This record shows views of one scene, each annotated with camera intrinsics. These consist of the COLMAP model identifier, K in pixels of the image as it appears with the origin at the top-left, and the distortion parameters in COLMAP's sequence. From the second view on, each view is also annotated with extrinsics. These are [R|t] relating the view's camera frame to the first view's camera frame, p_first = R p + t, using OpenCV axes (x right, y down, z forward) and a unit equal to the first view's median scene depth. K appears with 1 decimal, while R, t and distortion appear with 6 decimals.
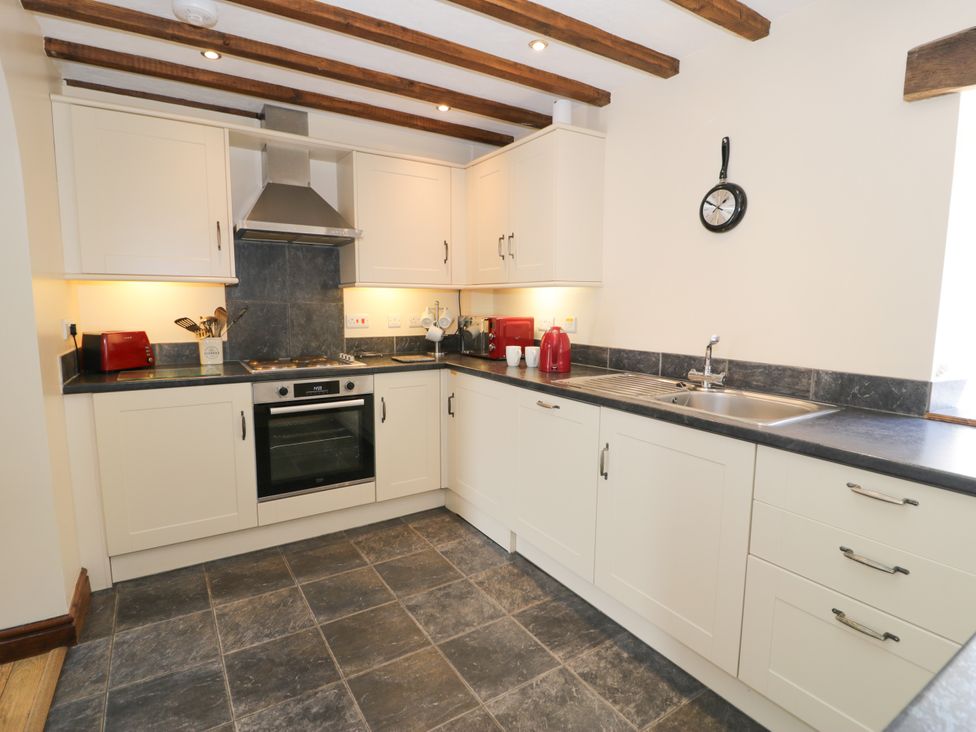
lens RADIAL K [[507.2, 0, 486.1], [0, 507.2, 365.3], [0, 0, 1]] dist [-0.005305, -0.010994]
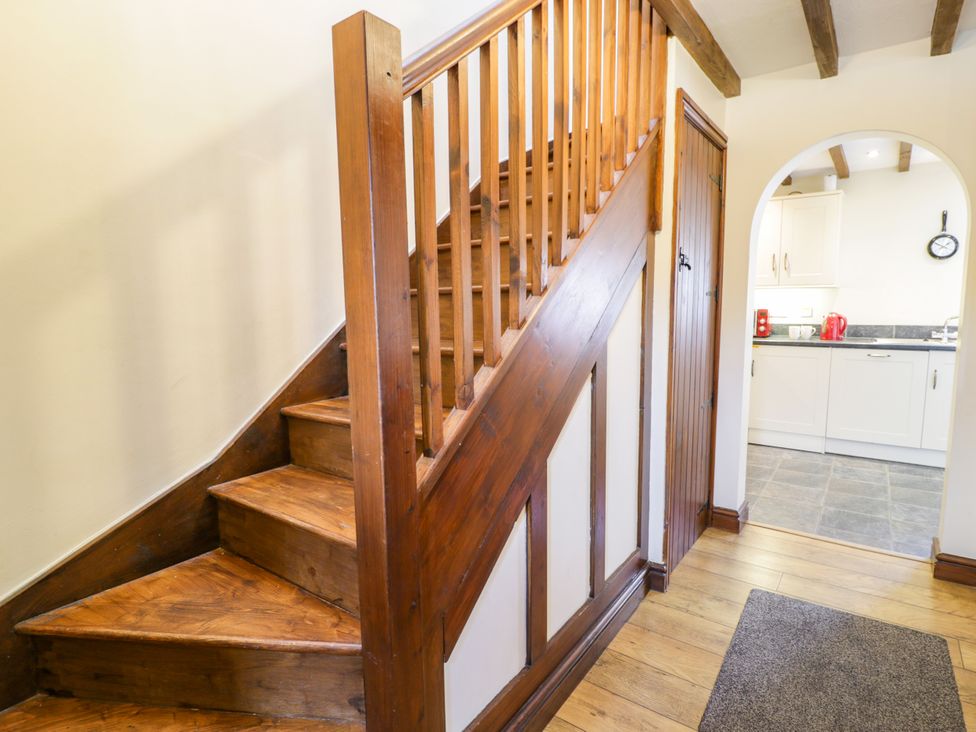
lens RADIAL K [[507.2, 0, 503.7], [0, 507.2, 363.5], [0, 0, 1]] dist [-0.005305, -0.010994]
pose [[0.935672, -0.058738, 0.347947, -1.441368], [0.061088, 0.998123, 0.004223, 0.016488], [-0.347543, 0.017304, 0.937505, -0.157146]]
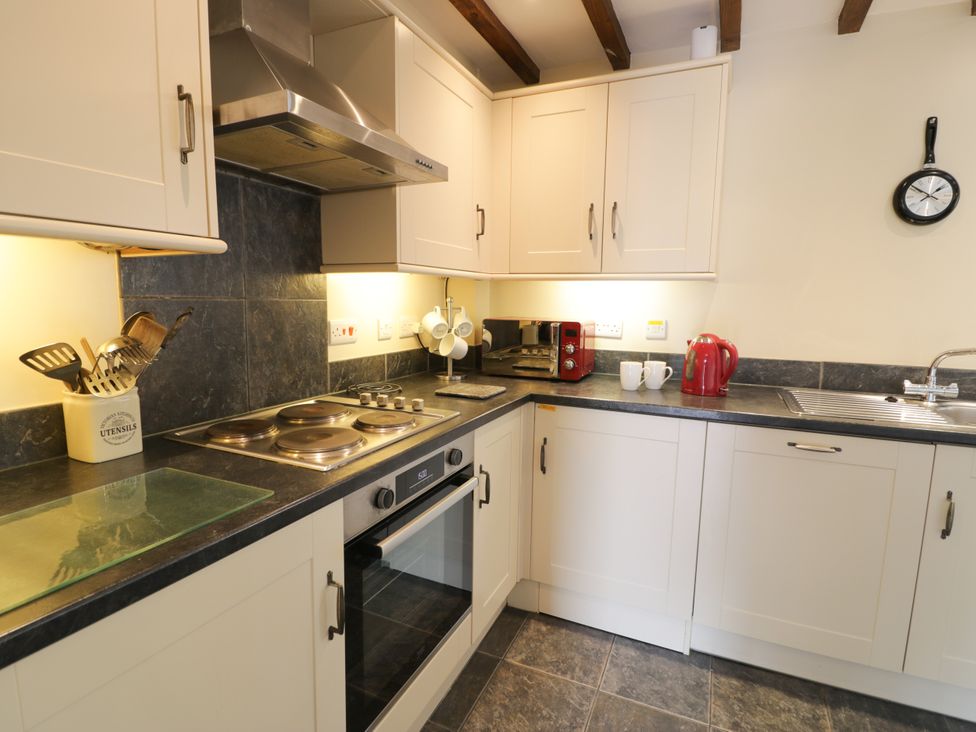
lens RADIAL K [[507.2, 0, 490.7], [0, 507.2, 364.8], [0, 0, 1]] dist [-0.005305, -0.010994]
pose [[0.839404, -0.066801, 0.539387, -0.537572], [0.059018, 0.997753, 0.031723, -0.073938], [-0.540294, 0.005205, 0.841460, 0.549246]]
